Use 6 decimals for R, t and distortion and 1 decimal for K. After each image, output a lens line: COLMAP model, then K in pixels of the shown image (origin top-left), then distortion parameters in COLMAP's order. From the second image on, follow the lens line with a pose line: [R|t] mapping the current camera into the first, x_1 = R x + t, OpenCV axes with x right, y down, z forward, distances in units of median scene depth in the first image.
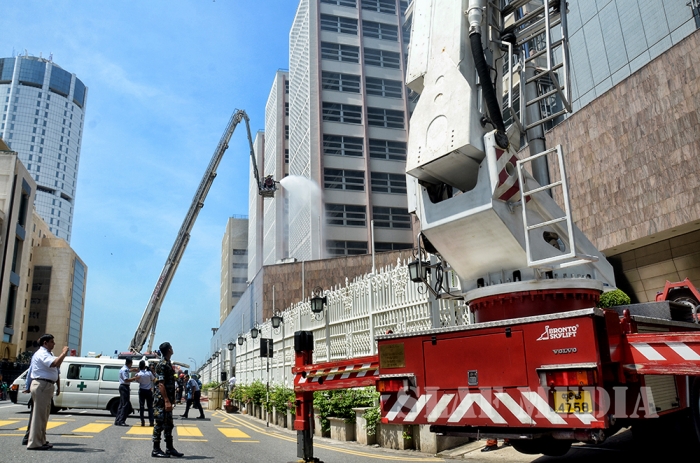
lens RADIAL K [[554.1, 0, 350.0], [0, 554.1, 231.5], [0, 0, 1]] dist [-0.133809, 0.011028]
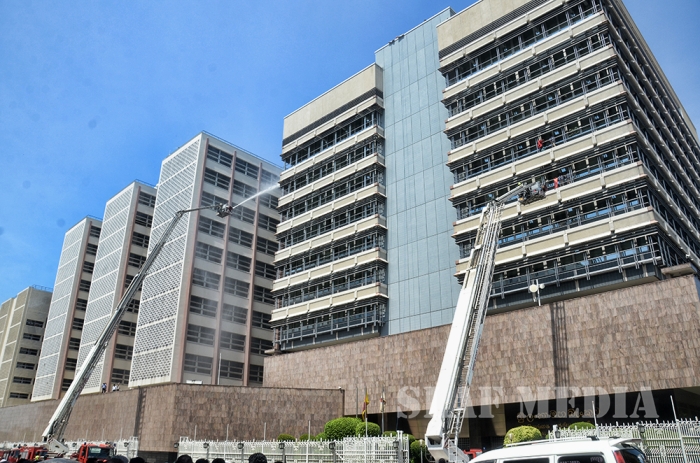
lens RADIAL K [[554.1, 0, 350.0], [0, 554.1, 231.5], [0, 0, 1]] dist [-0.133809, 0.011028]
pose [[0.889026, 0.215734, 0.403847, -0.596551], [-0.151431, 0.970941, -0.185316, -0.185498], [-0.432090, 0.103596, 0.895860, -0.684101]]
